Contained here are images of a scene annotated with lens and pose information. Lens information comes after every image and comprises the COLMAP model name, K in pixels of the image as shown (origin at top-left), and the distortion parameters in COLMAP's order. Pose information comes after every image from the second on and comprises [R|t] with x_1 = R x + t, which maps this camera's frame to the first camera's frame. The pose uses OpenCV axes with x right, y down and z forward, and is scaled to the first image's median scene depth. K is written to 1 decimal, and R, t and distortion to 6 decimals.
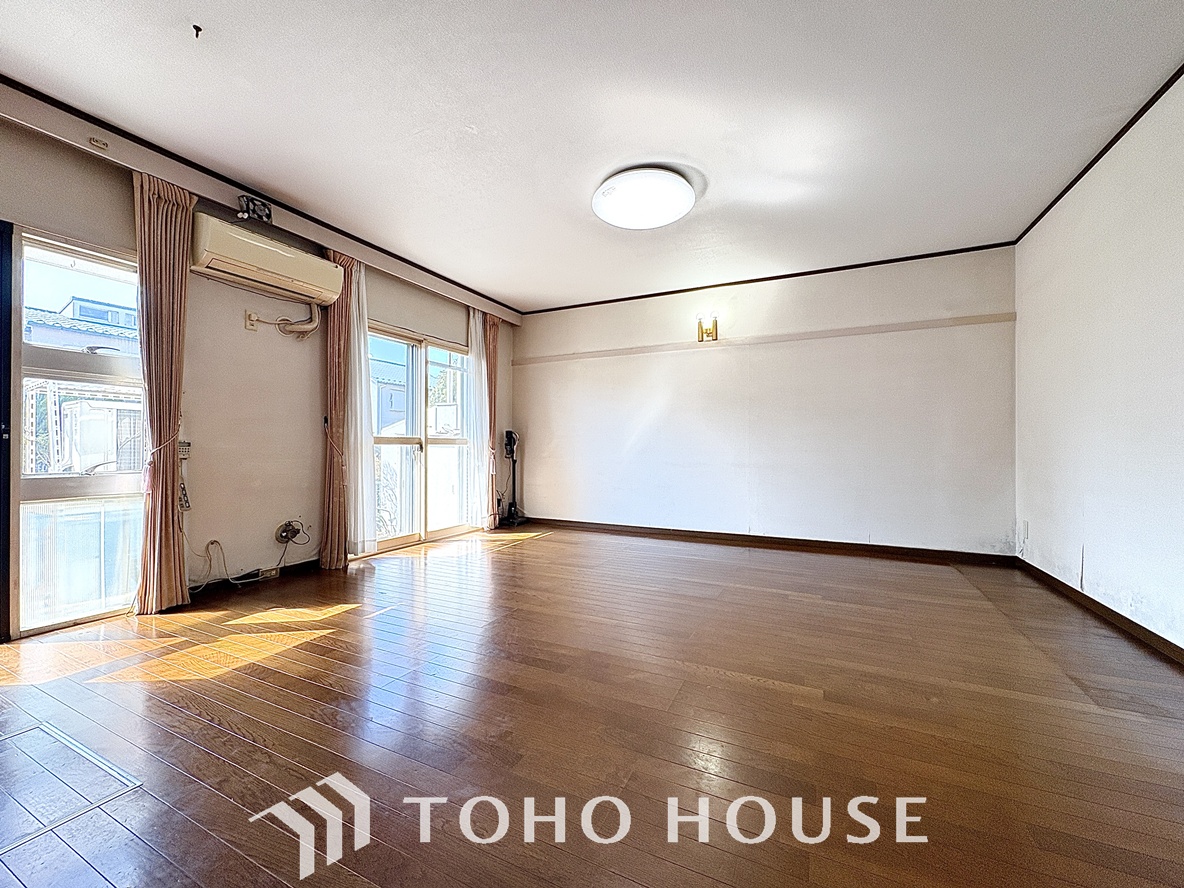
lens RADIAL K [[471.3, 0, 593.8], [0, 471.3, 443.3], [0, 0, 1]] dist [0.002254, 0.000256]
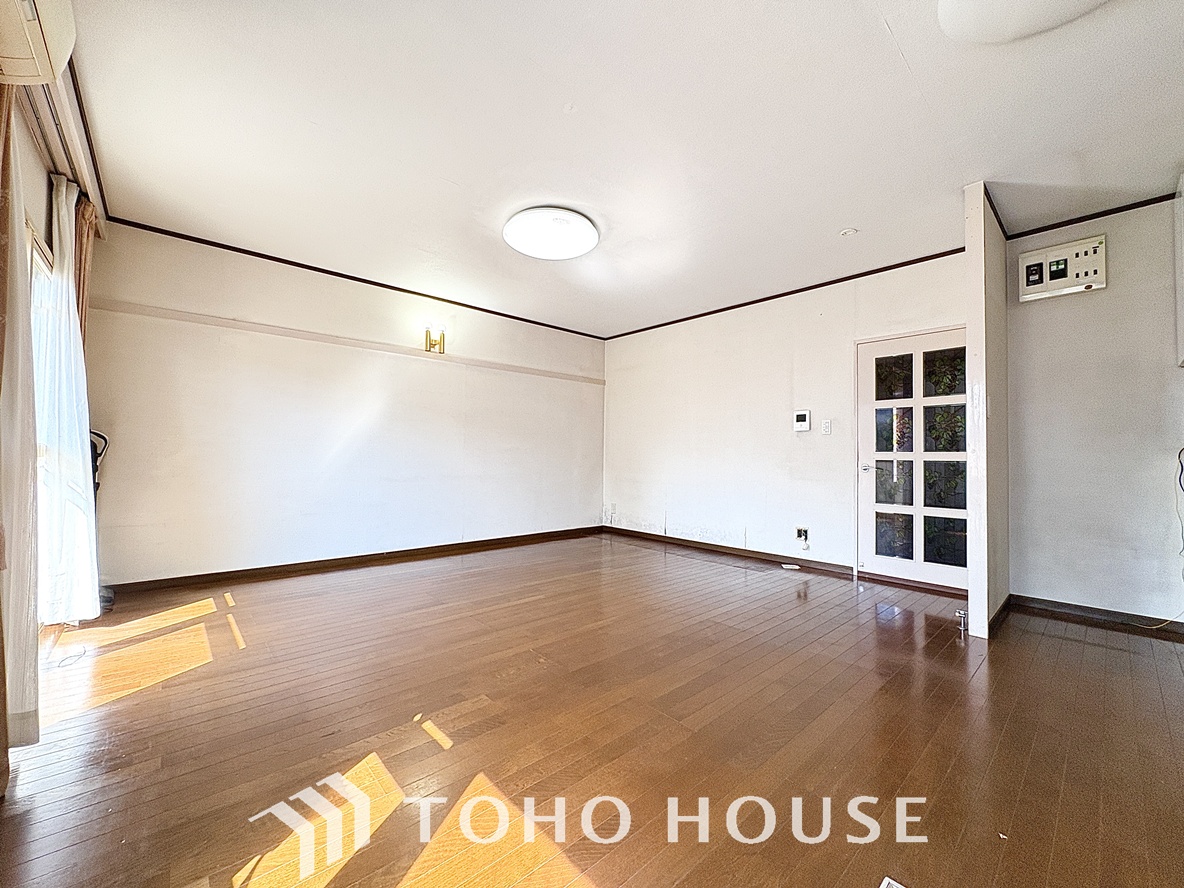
lens RADIAL K [[471.3, 0, 593.8], [0, 471.3, 443.3], [0, 0, 1]] dist [0.002254, 0.000256]
pose [[0.371732, 0.027371, 0.927936, -0.563836], [-0.018513, 0.999585, -0.022068, -0.011961], [-0.928155, -0.008976, 0.372085, 0.334967]]
